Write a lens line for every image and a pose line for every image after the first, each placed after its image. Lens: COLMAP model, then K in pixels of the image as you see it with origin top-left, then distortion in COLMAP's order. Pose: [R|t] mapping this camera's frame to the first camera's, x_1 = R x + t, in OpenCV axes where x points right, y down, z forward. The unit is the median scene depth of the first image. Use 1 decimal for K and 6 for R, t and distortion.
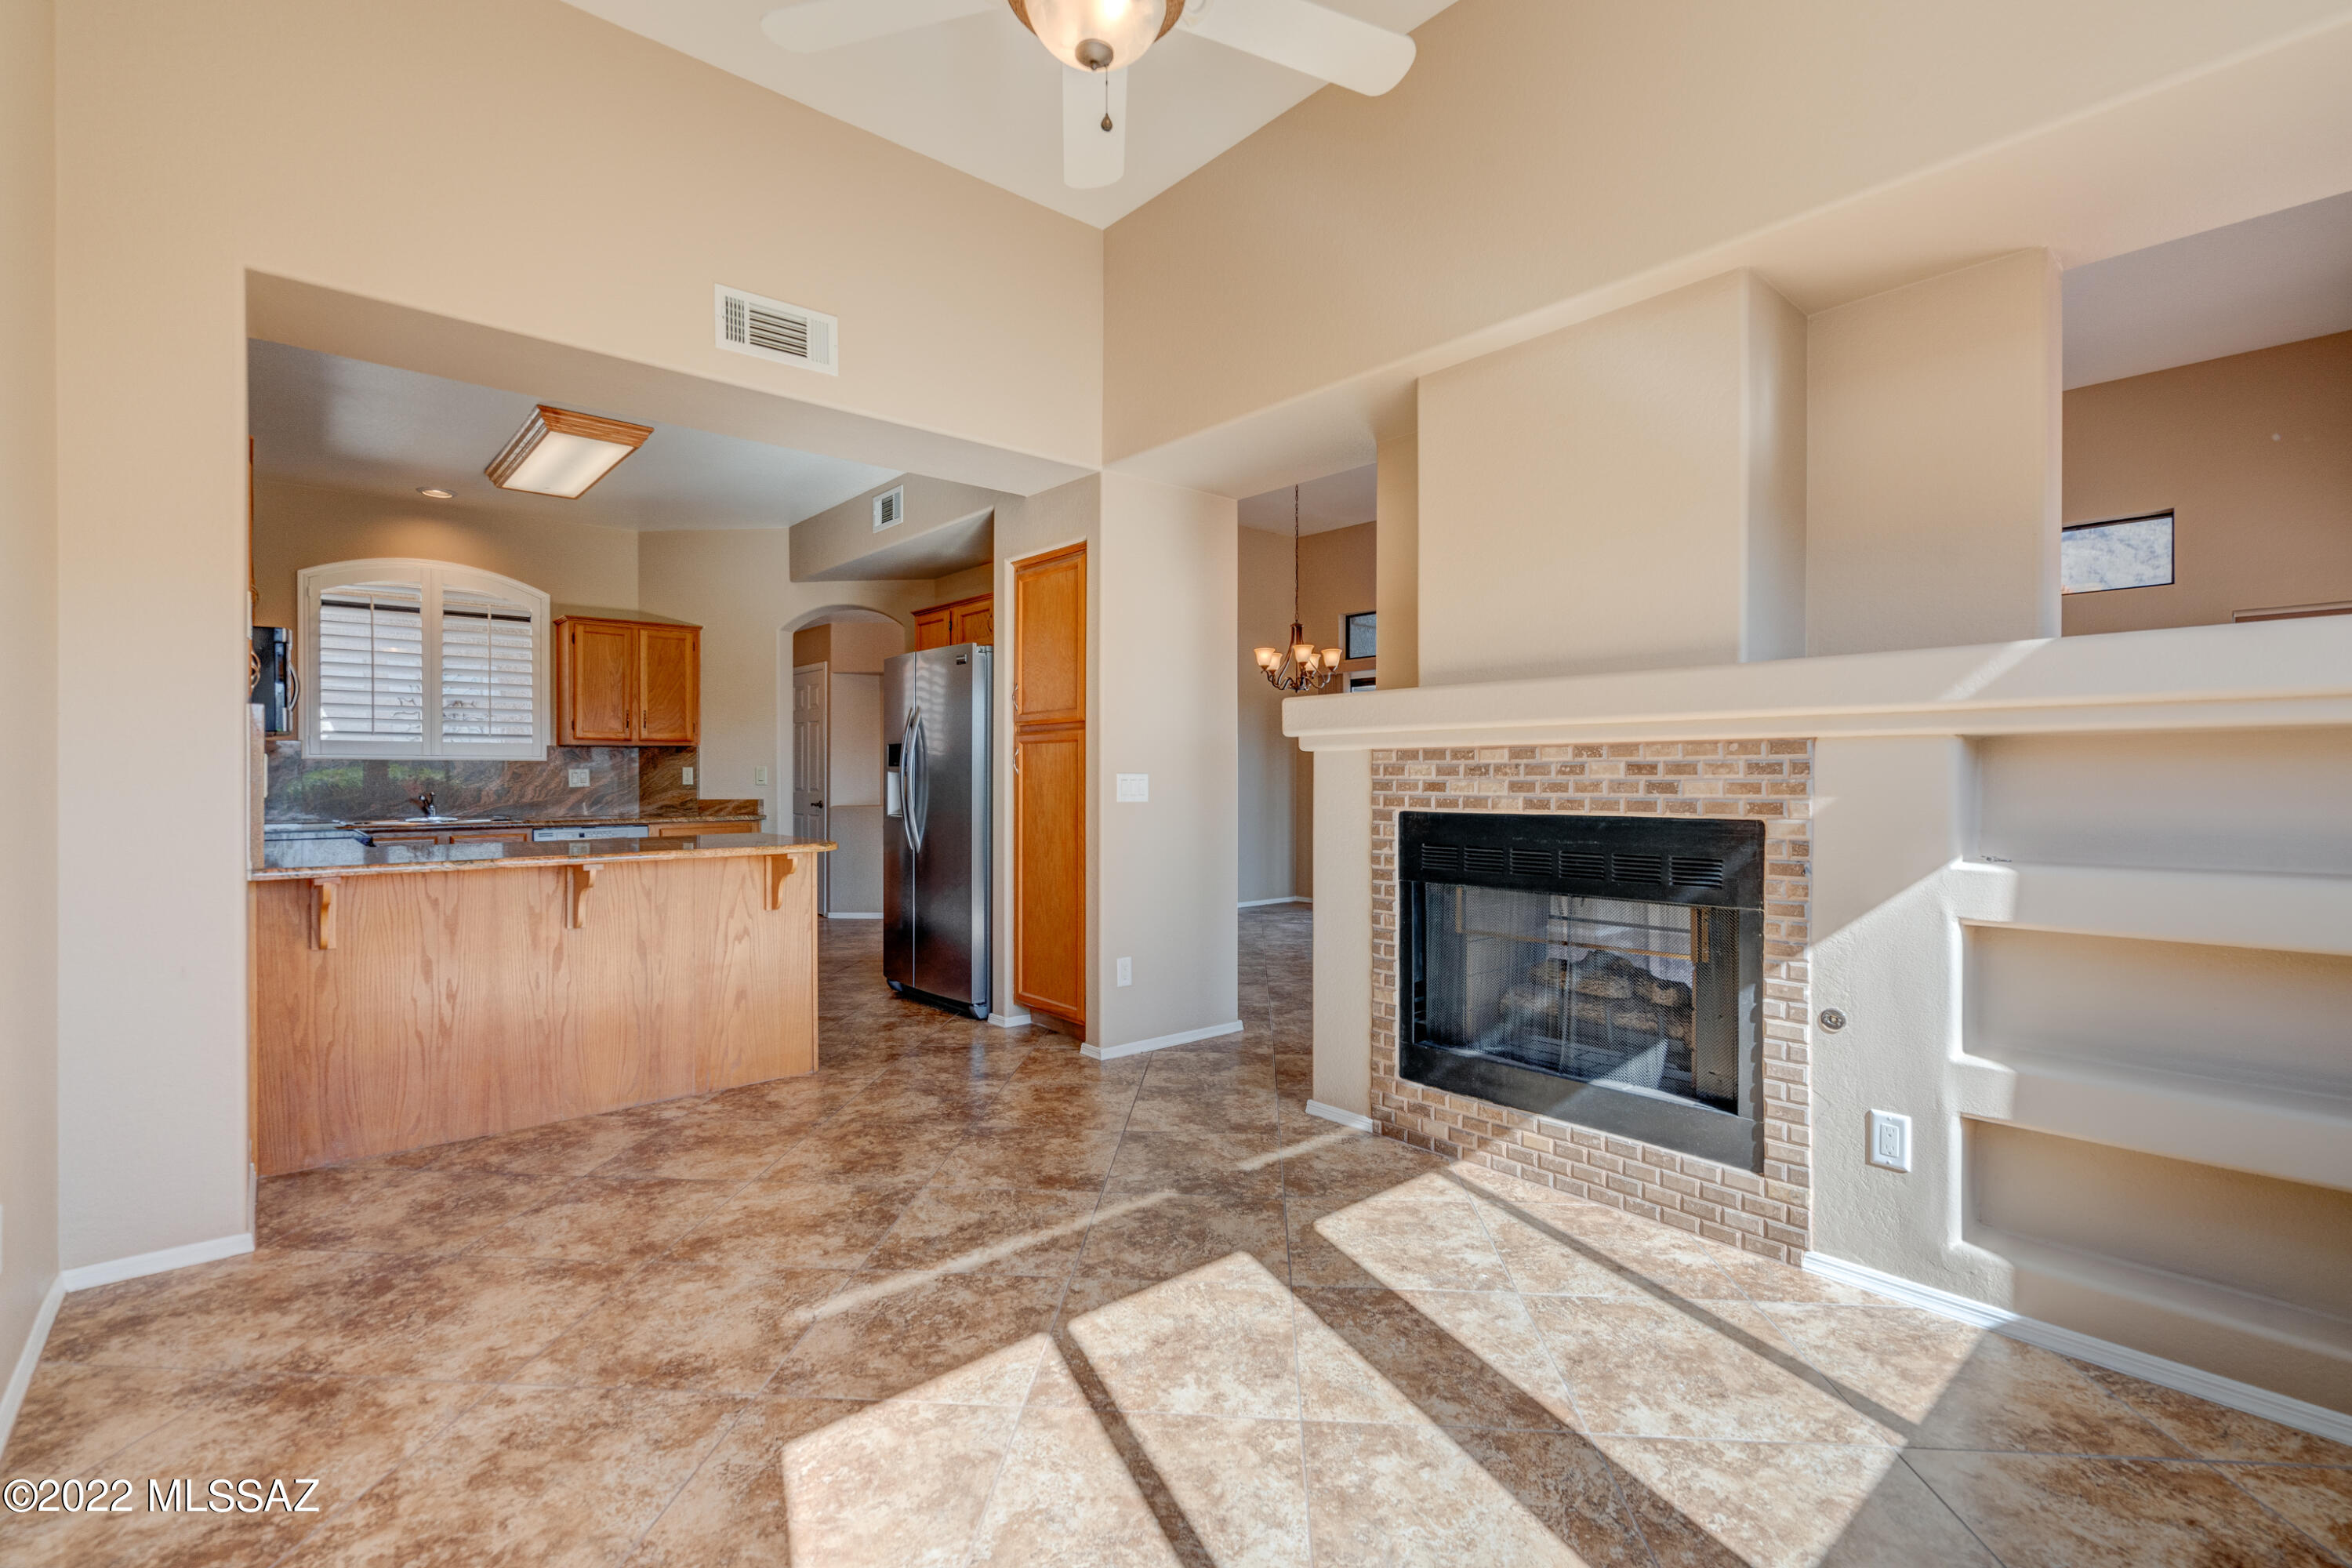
lens RADIAL K [[1061.1, 0, 1177.5], [0, 1061.1, 785.7], [0, 0, 1]] dist [-0.003209, 0.001179]
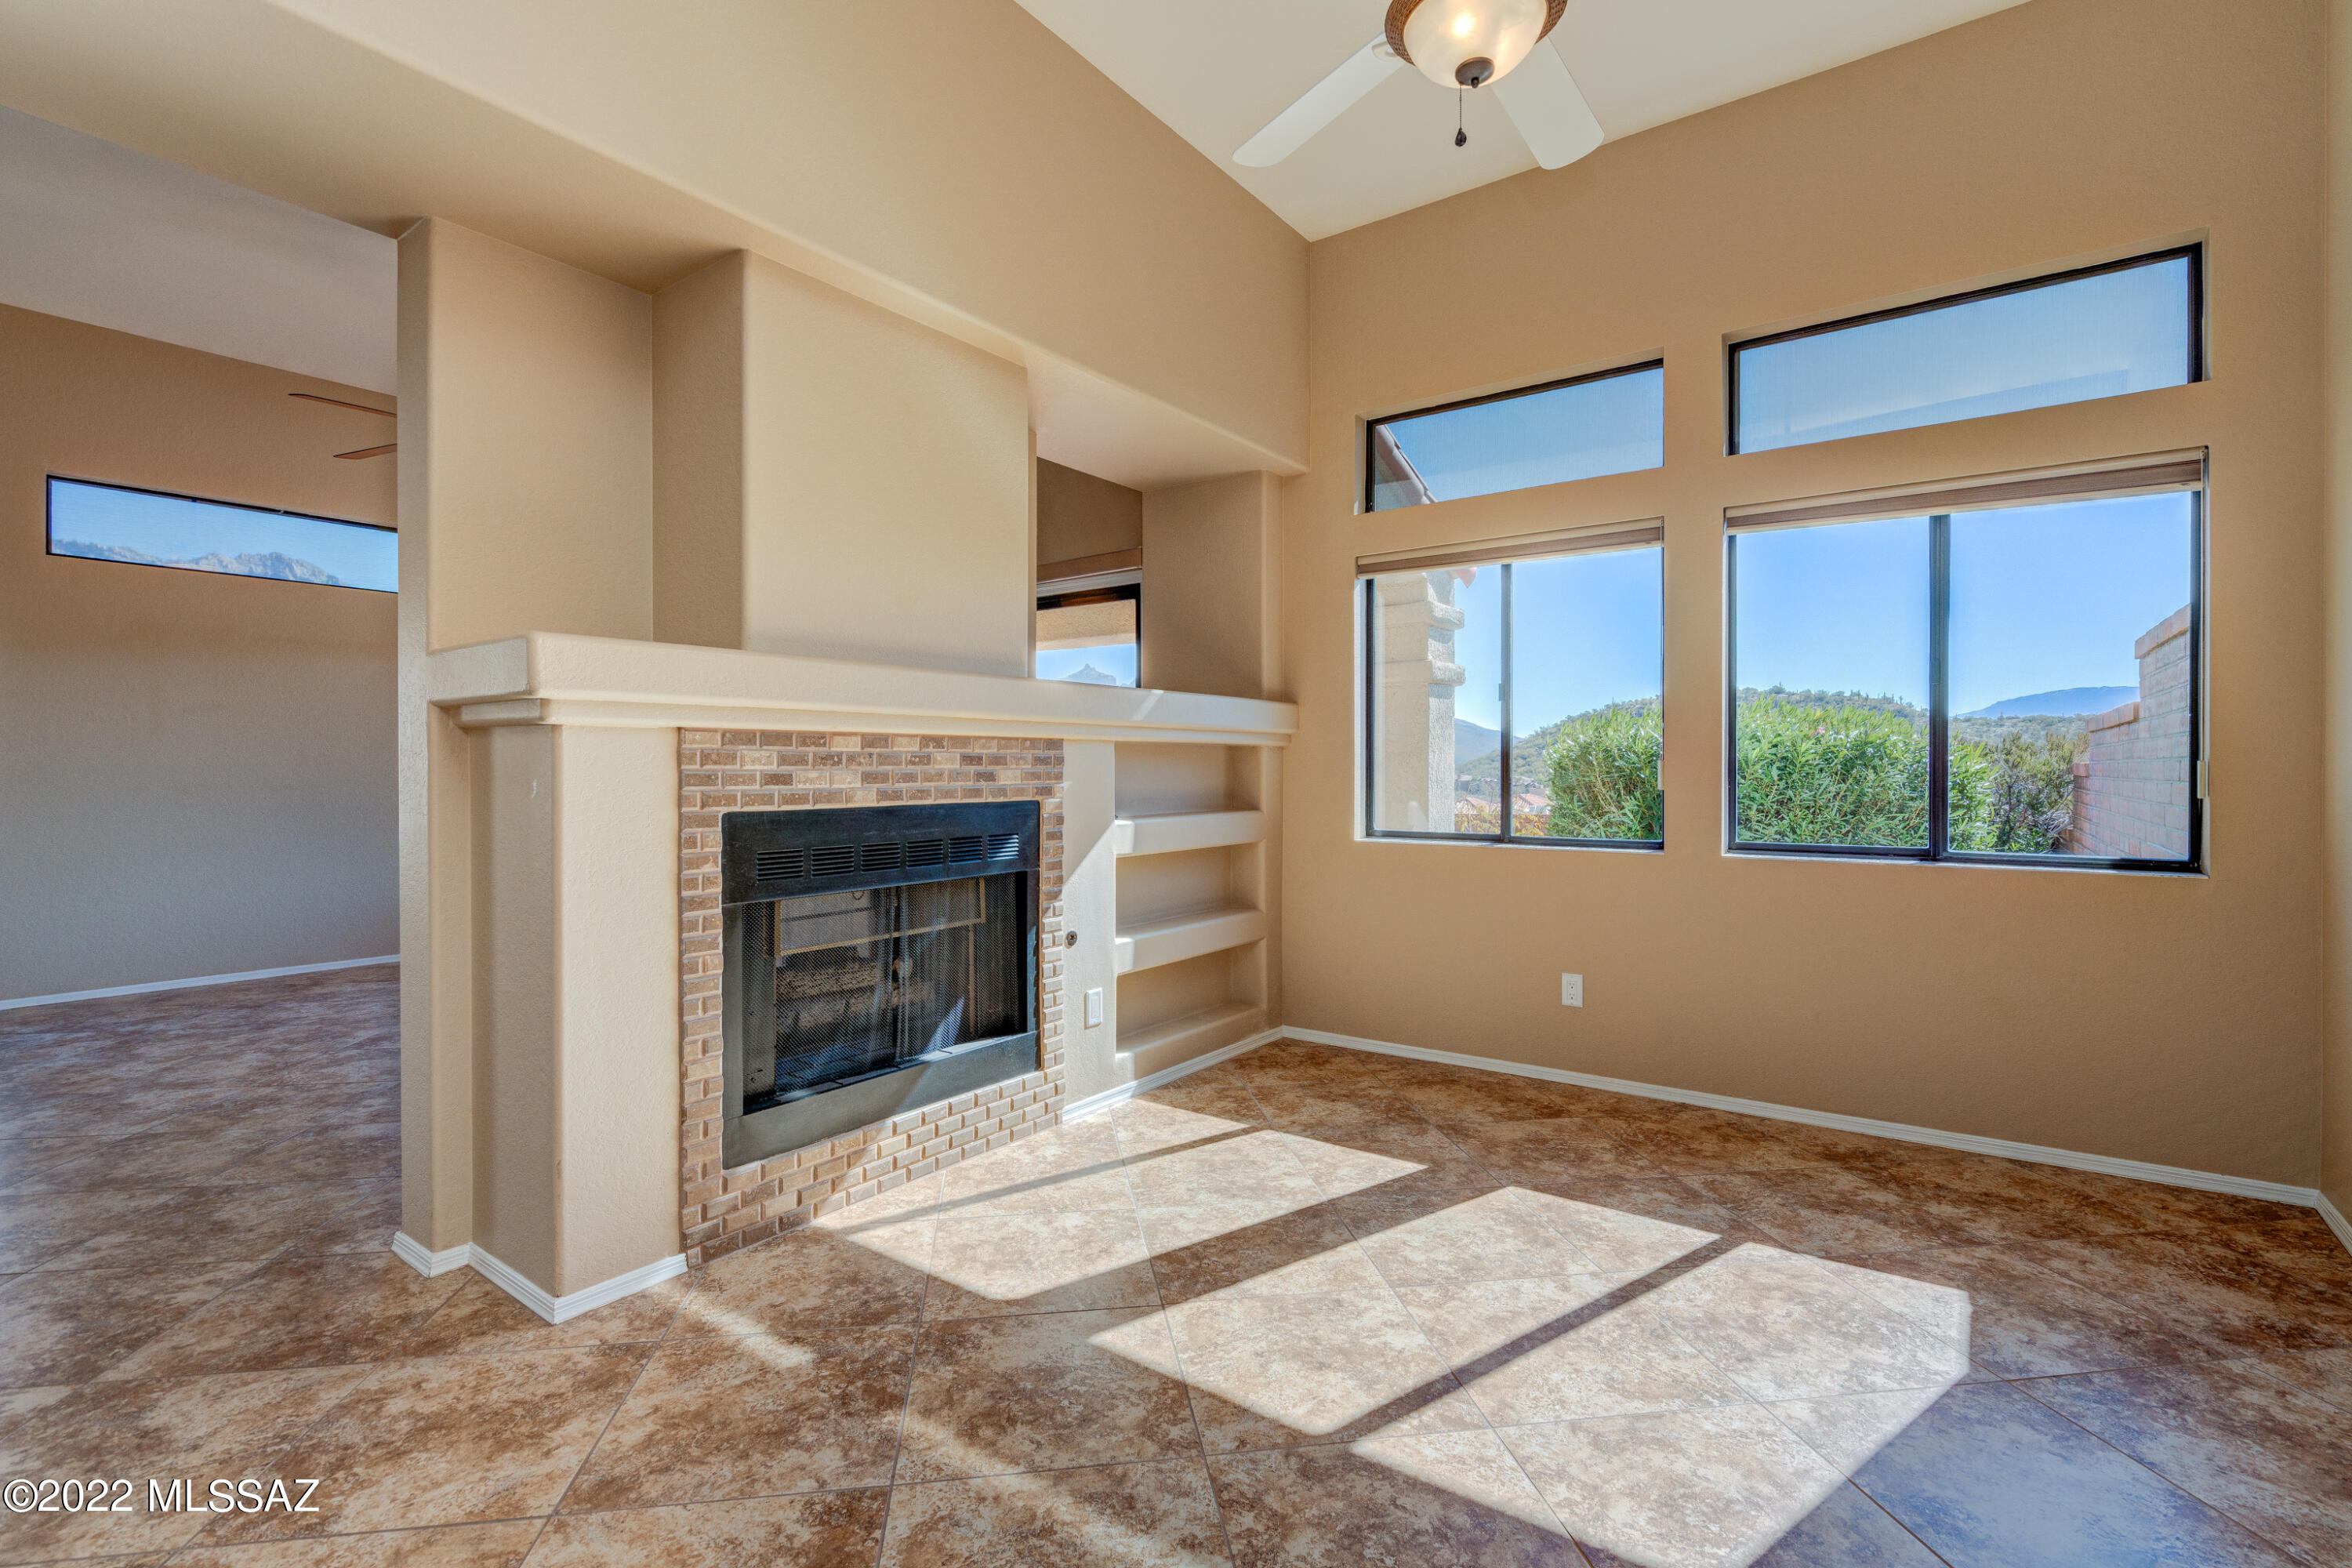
lens RADIAL K [[1058.5, 0, 1163.1], [0, 1058.5, 795.7], [0, 0, 1]] dist [-0.004278, 0.000523]
pose [[-0.209135, -0.026624, 0.977524, -0.700630], [0.006207, 0.999573, 0.028552, -0.009064], [-0.977867, 0.012039, -0.208880, 1.039625]]
